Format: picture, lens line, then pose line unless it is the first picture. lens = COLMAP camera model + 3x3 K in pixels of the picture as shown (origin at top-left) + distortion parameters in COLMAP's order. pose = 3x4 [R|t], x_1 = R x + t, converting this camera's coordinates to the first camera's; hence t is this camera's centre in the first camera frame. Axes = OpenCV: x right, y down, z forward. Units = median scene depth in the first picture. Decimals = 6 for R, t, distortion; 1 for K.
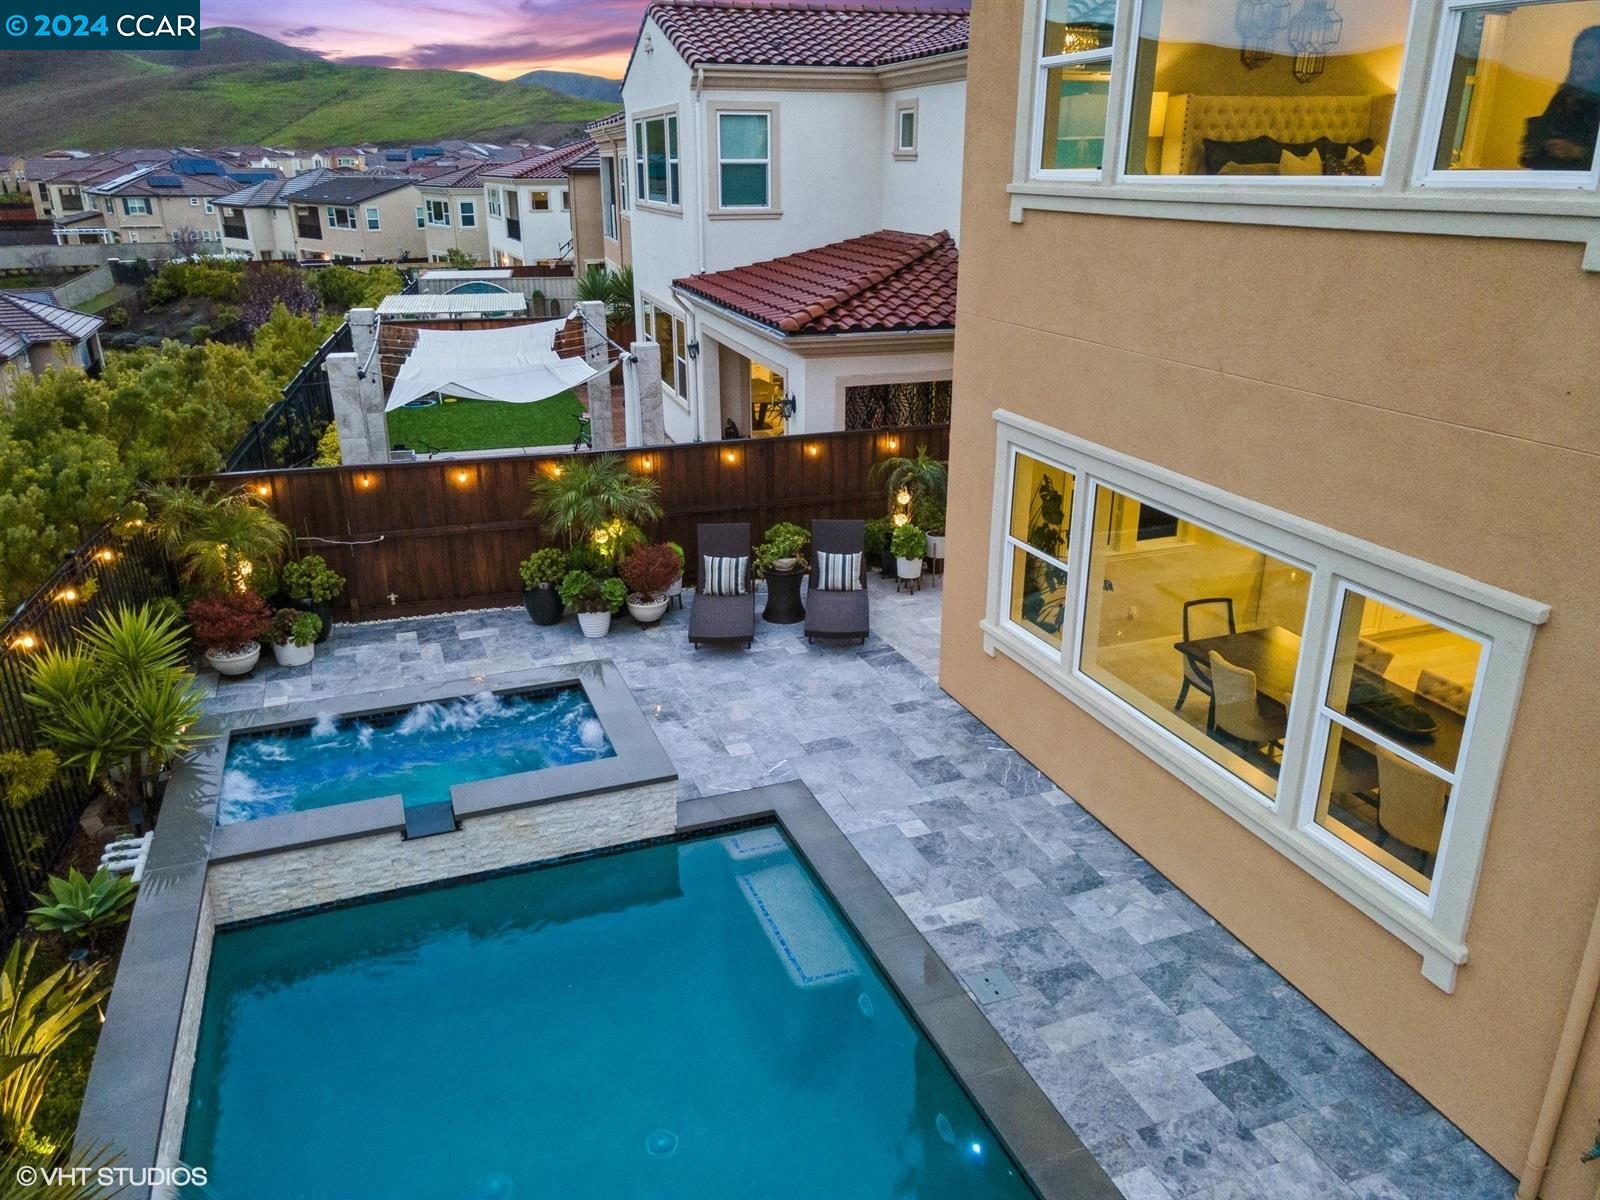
lens RADIAL K [[1151.9, 0, 800.0], [0, 1151.9, 600.0], [0, 0, 1]] dist [0.001150, 0.063400]
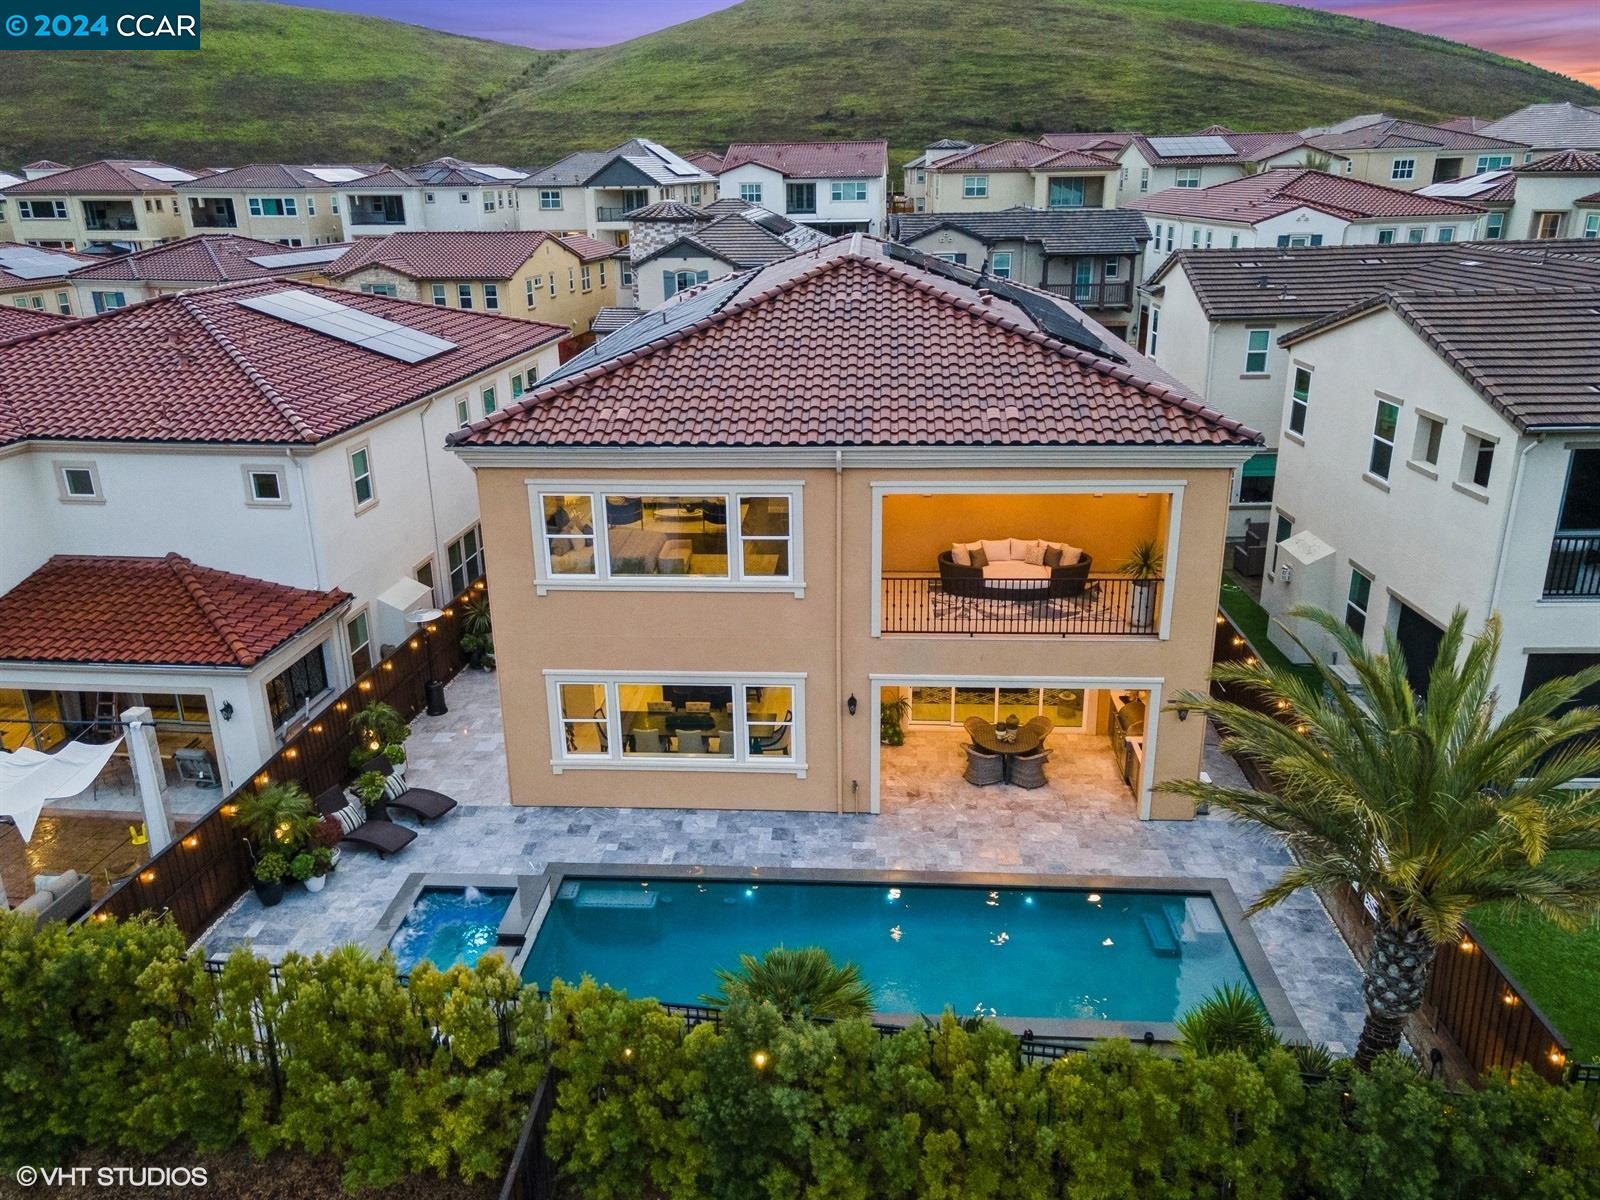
lens RADIAL K [[1151.9, 0, 800.0], [0, 1151.9, 600.0], [0, 0, 1]] dist [0.001150, 0.063400]
pose [[0.412817, -0.303481, 0.858767, -1.495356], [0.338033, 0.926567, 0.164945, -0.487227], [-0.845763, 0.222199, 0.485090, -0.528284]]
